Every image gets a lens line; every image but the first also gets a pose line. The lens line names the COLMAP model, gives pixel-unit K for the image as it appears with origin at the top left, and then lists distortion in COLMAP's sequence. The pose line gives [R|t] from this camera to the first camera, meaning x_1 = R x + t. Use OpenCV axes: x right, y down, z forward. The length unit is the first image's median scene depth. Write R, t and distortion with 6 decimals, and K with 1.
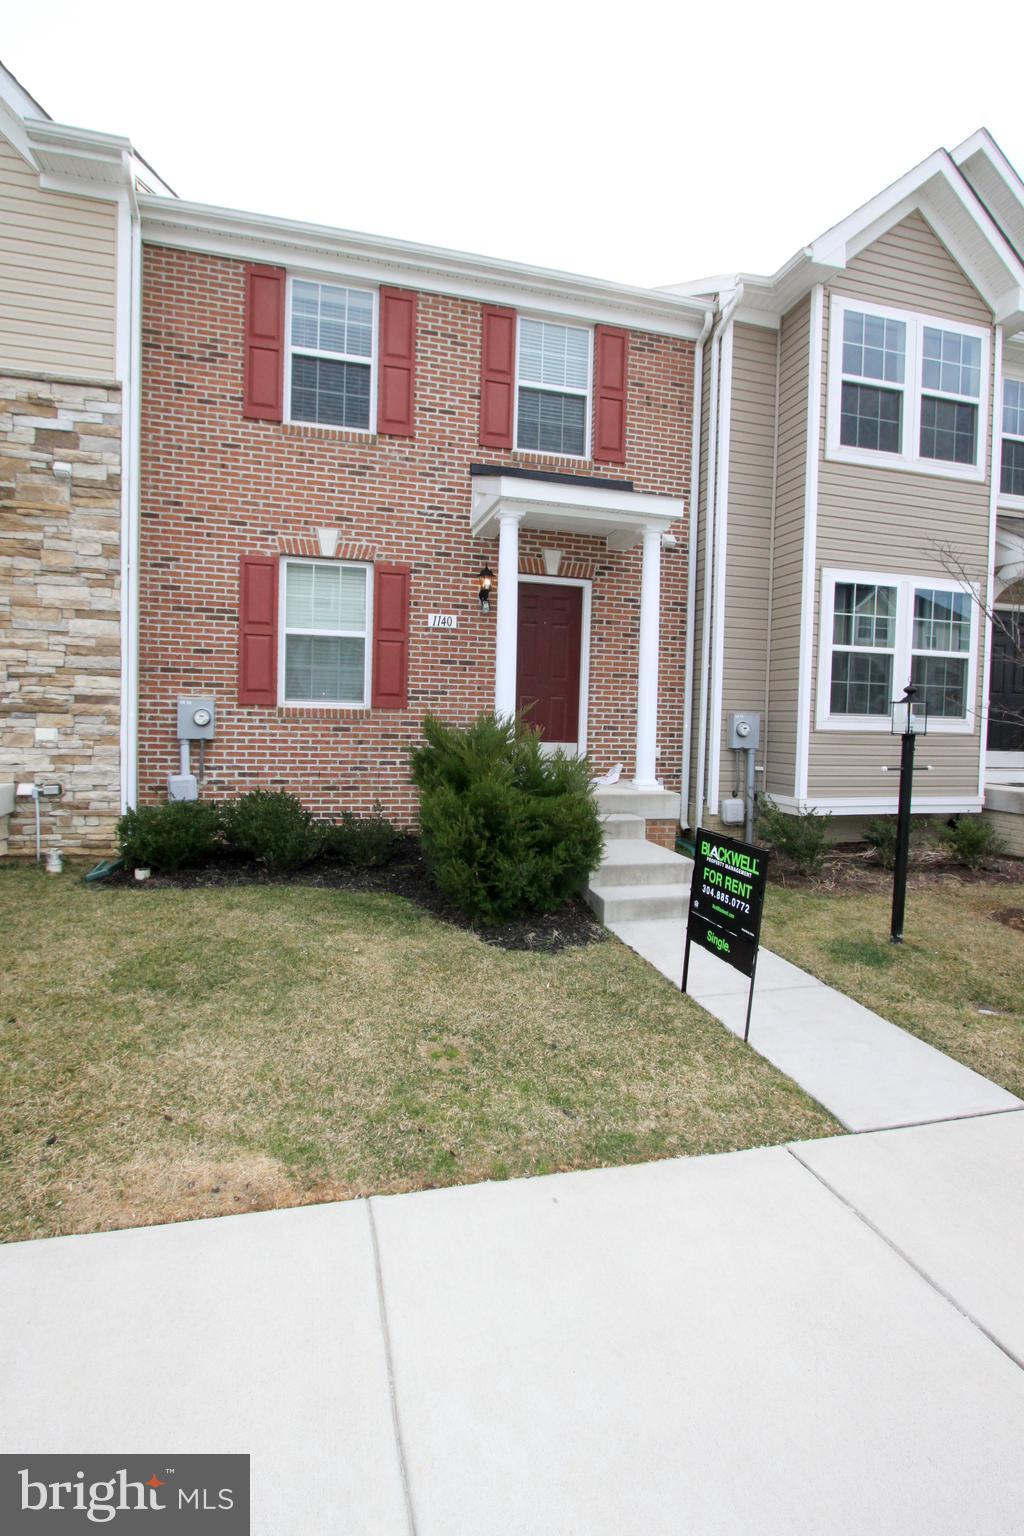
lens RADIAL K [[701.9, 0, 504.9], [0, 701.9, 747.1], [0, 0, 1]] dist [-0.017400, 0.001343]
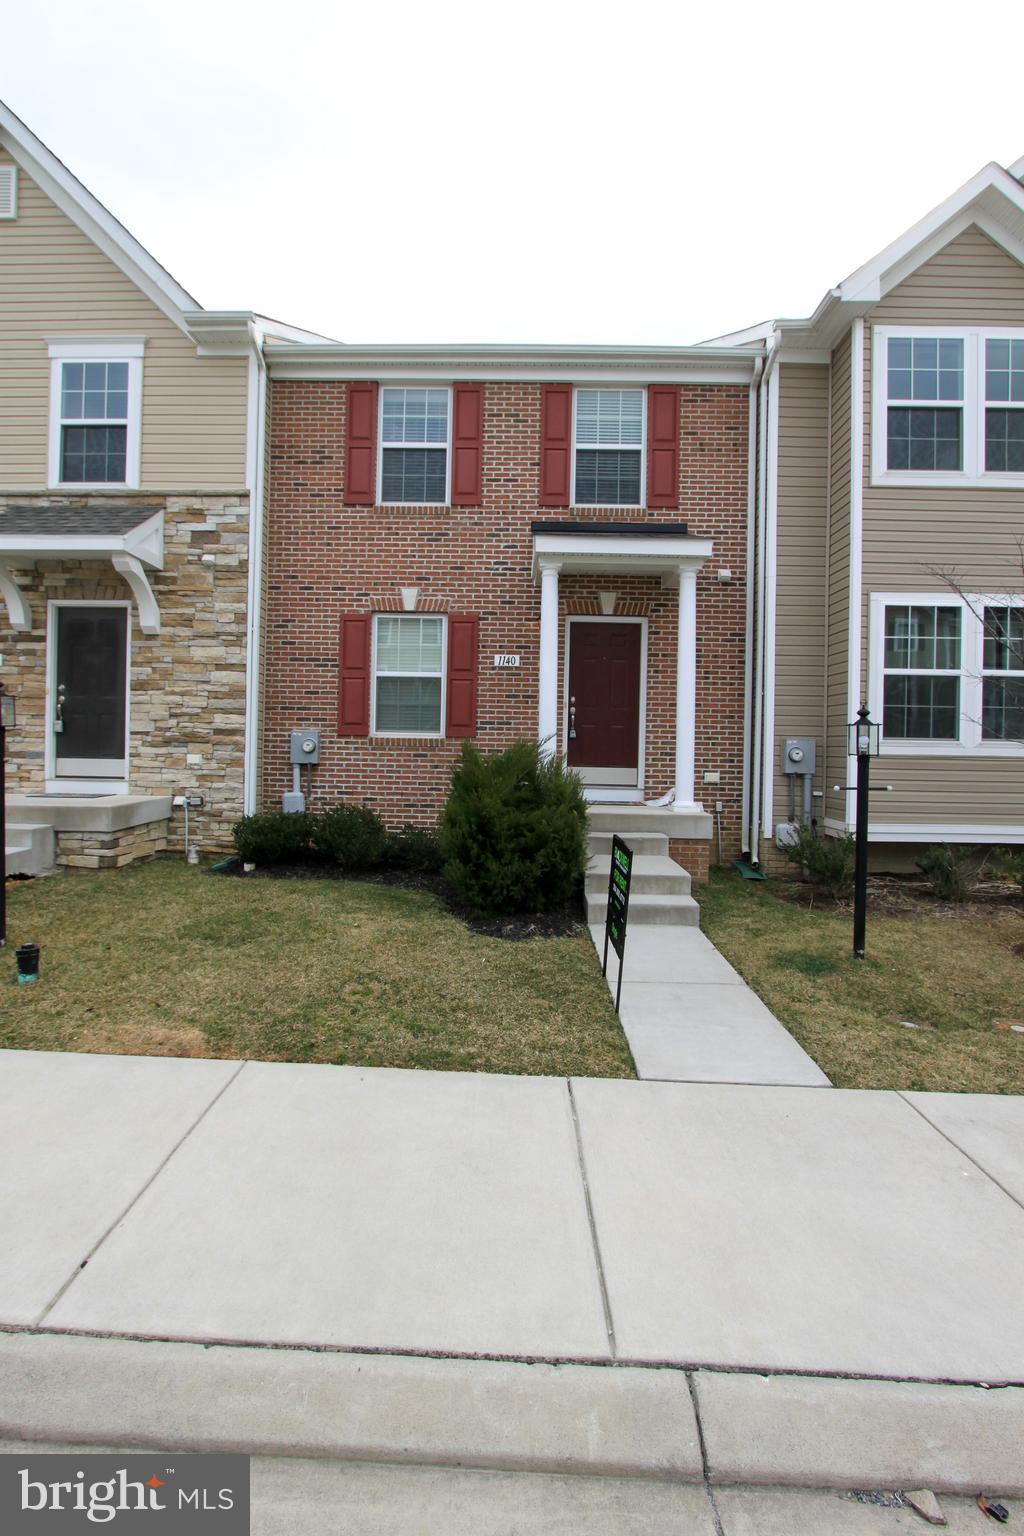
lens RADIAL K [[701.9, 0, 504.9], [0, 701.9, 747.1], [0, 0, 1]] dist [-0.017400, 0.001343]
pose [[0.961977, -0.006413, -0.273057, 0.232827], [-0.006083, 0.998973, -0.044891, 0.012959], [0.273064, 0.044845, 0.960950, -0.097339]]
